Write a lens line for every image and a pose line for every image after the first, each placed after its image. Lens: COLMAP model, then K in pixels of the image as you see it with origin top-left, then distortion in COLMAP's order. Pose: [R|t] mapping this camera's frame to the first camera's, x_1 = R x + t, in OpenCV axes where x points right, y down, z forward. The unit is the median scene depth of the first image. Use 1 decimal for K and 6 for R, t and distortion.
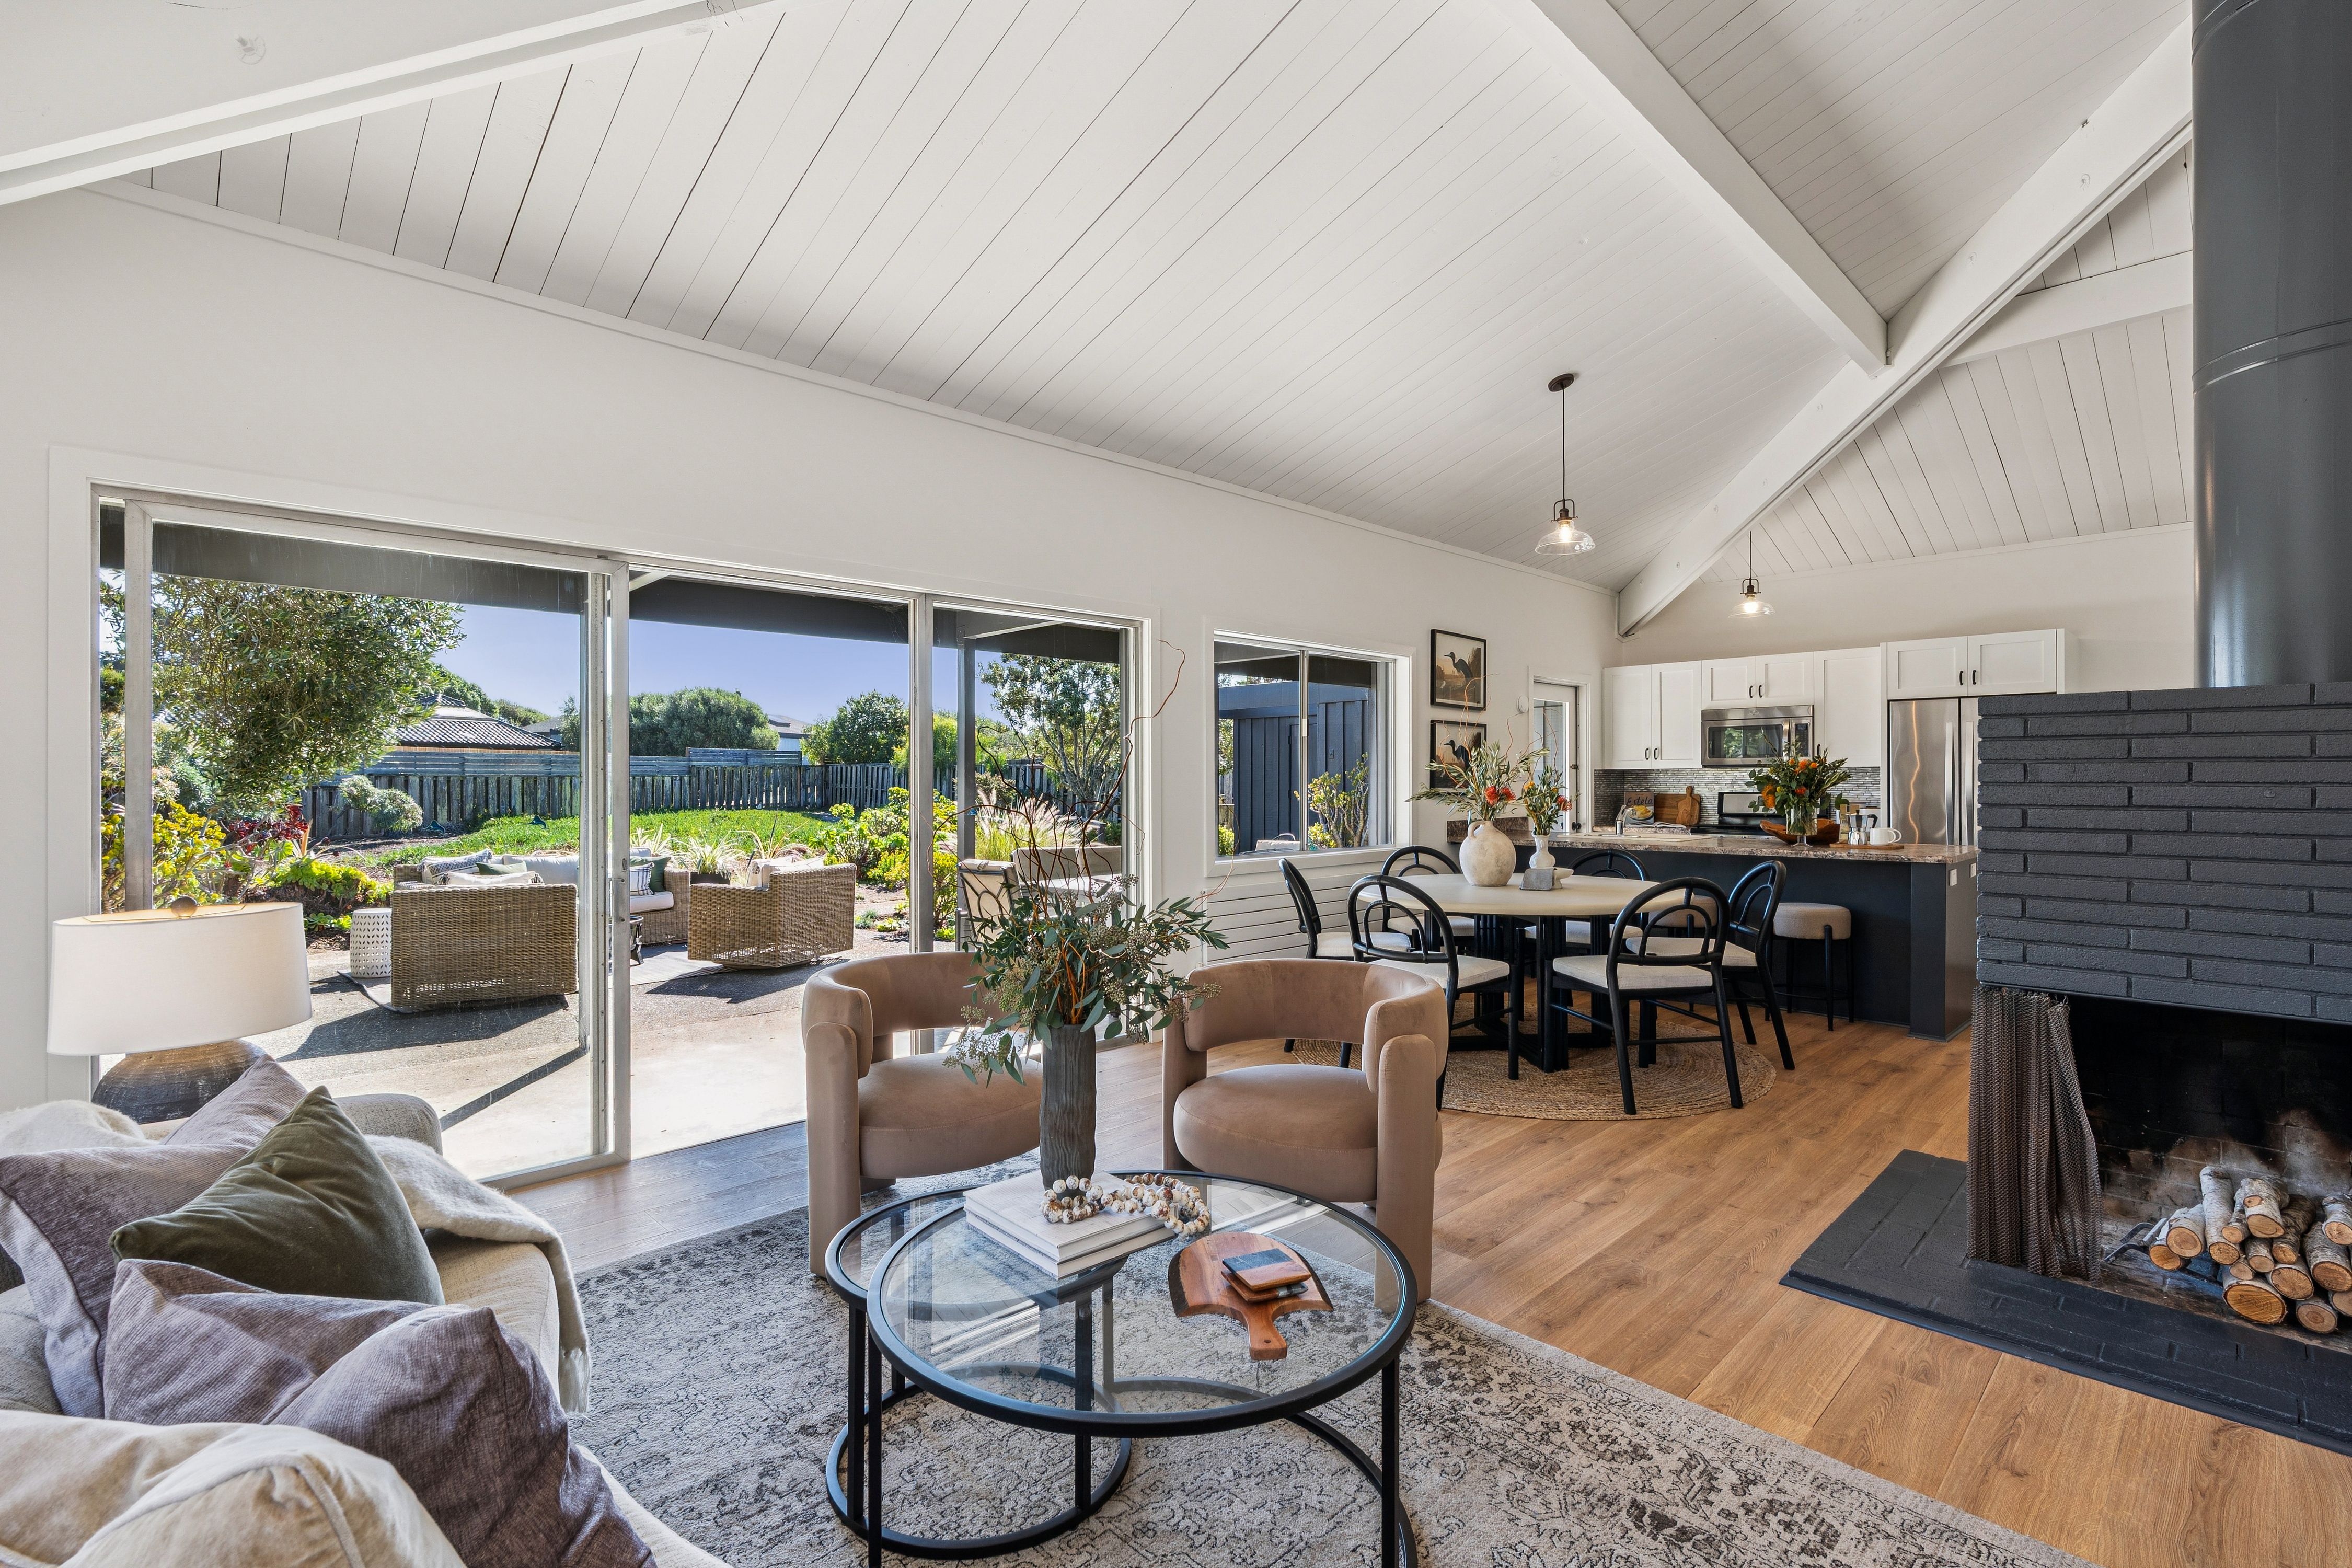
lens RADIAL K [[1062.0, 0, 1181.5], [0, 1062.0, 775.2], [0, 0, 1]] dist [-0.011339, 0.004450]
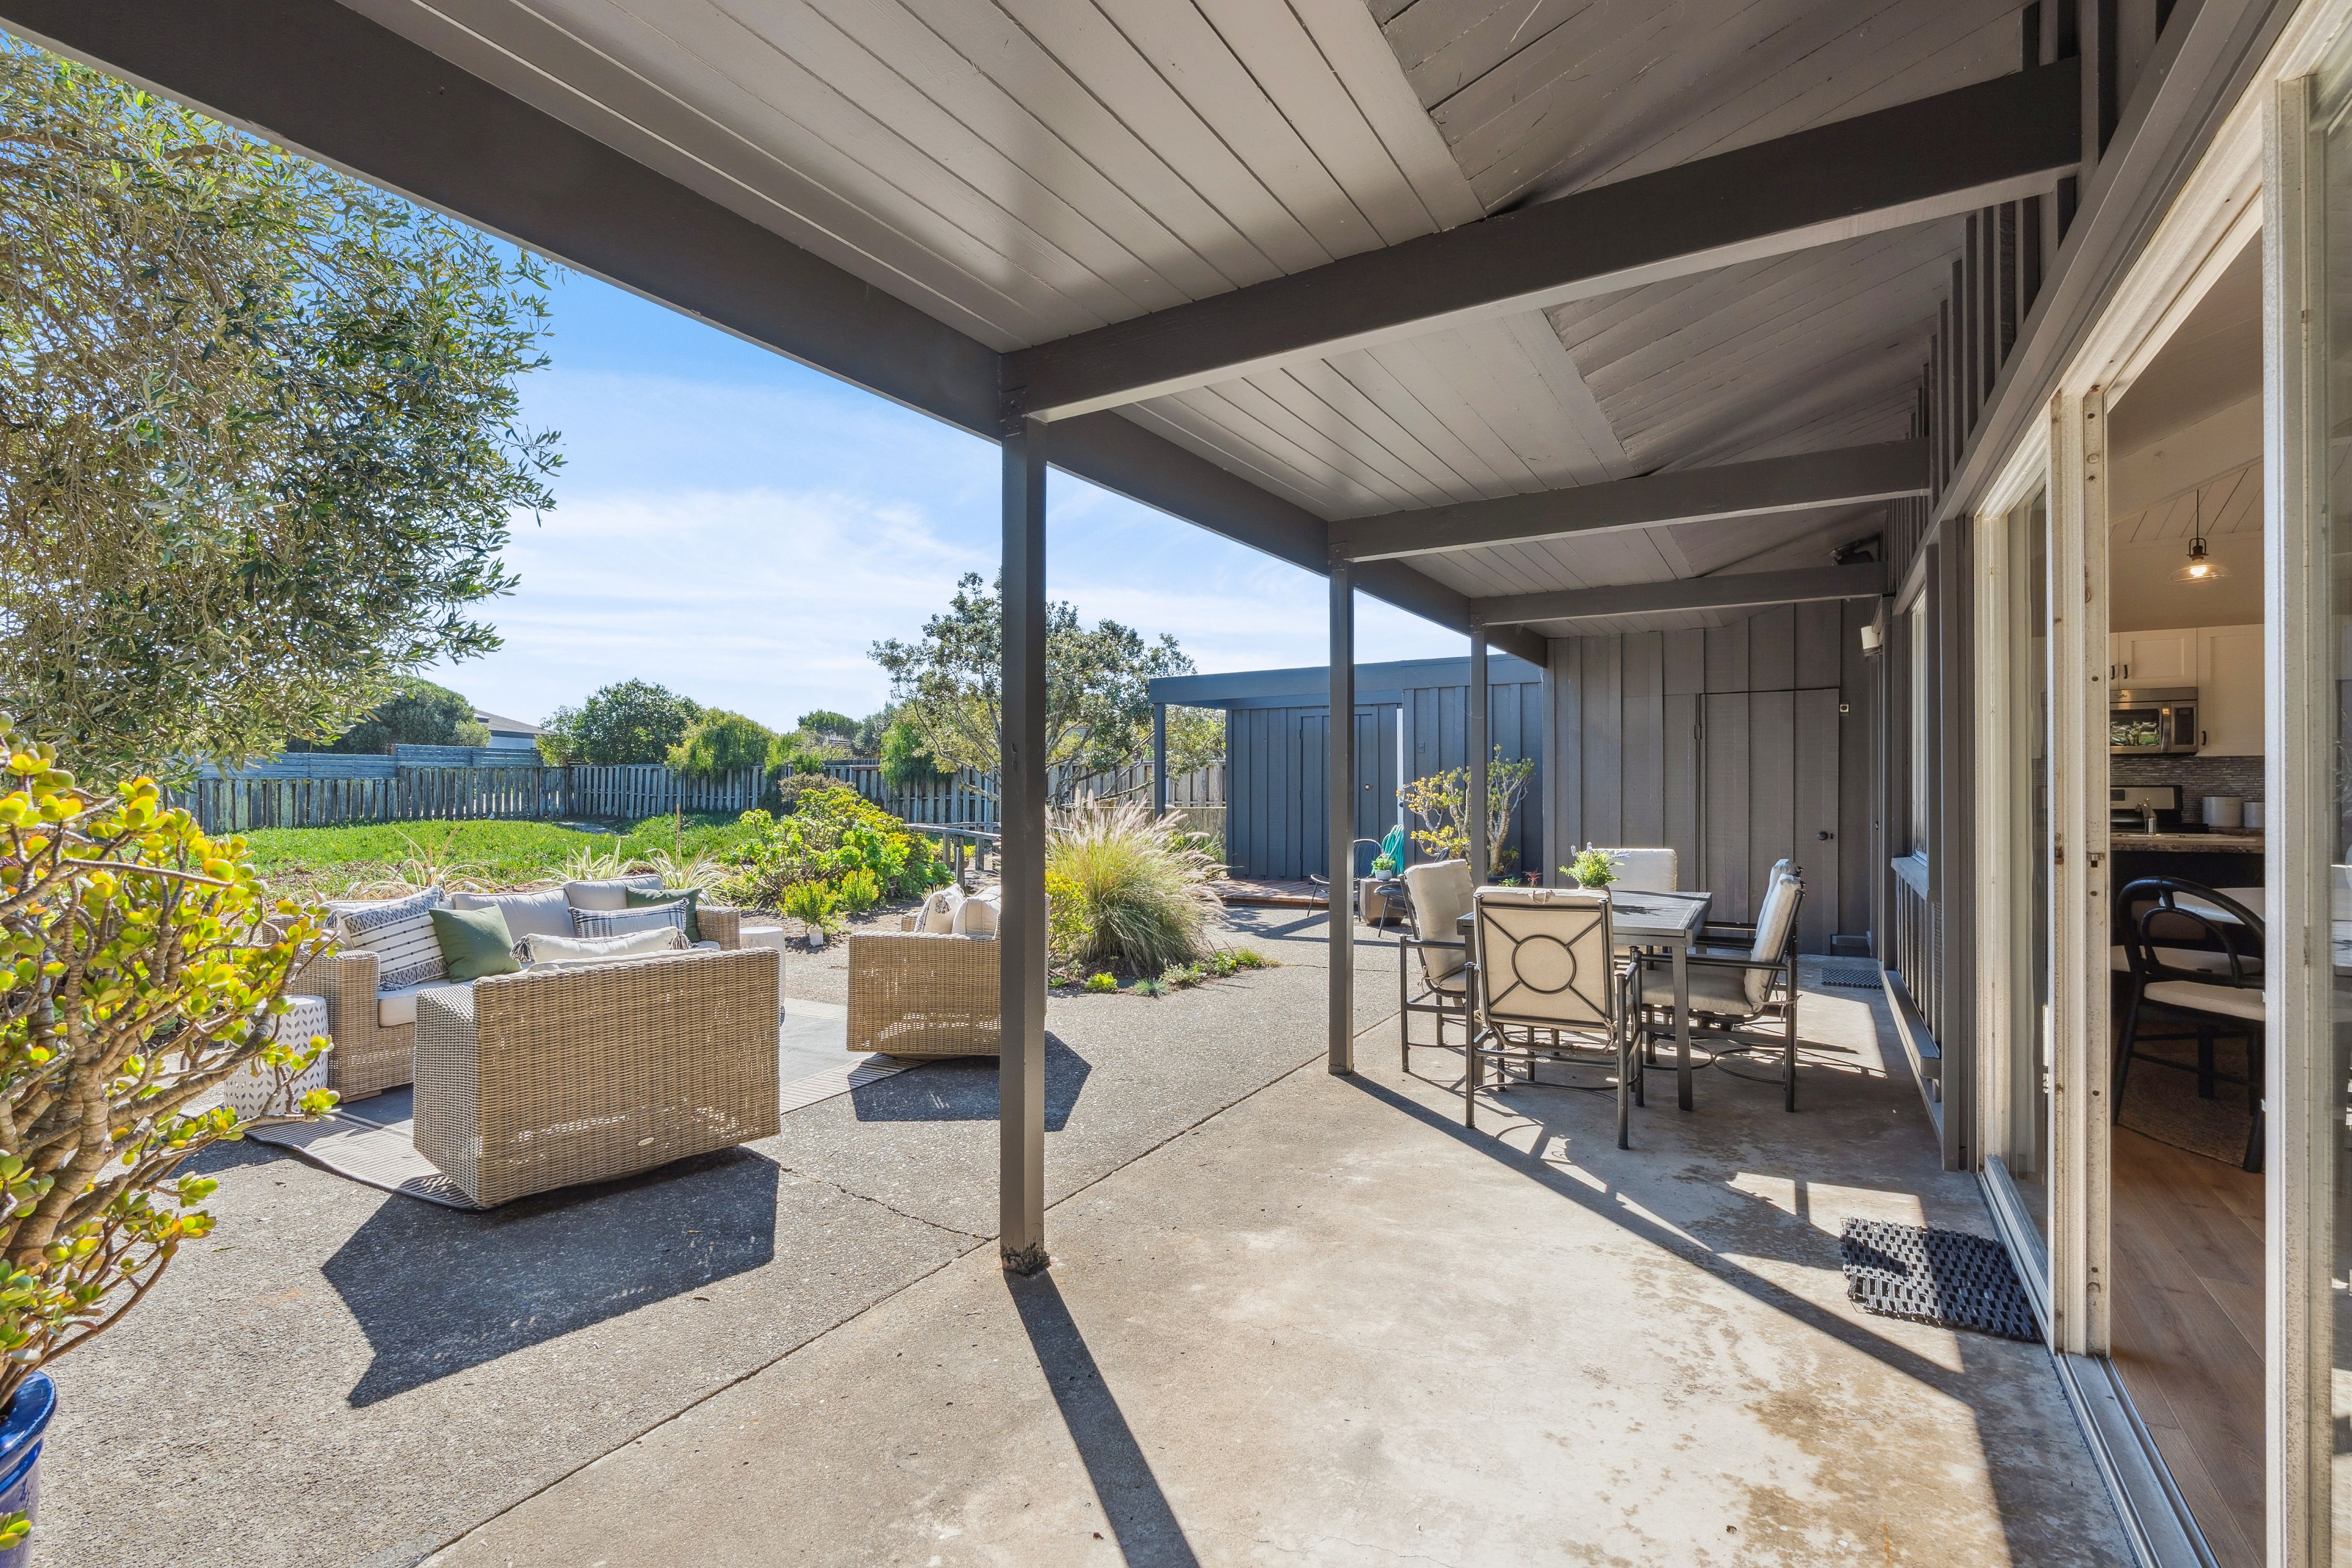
lens RADIAL K [[1062.0, 0, 1181.5], [0, 1062.0, 775.2], [0, 0, 1]] dist [-0.011339, 0.004450]
pose [[0.965865, -0.000646, 0.259047, -0.431685], [0.001824, 0.999989, -0.004308, 0.010402], [-0.259041, 0.004633, 0.965855, 0.317418]]
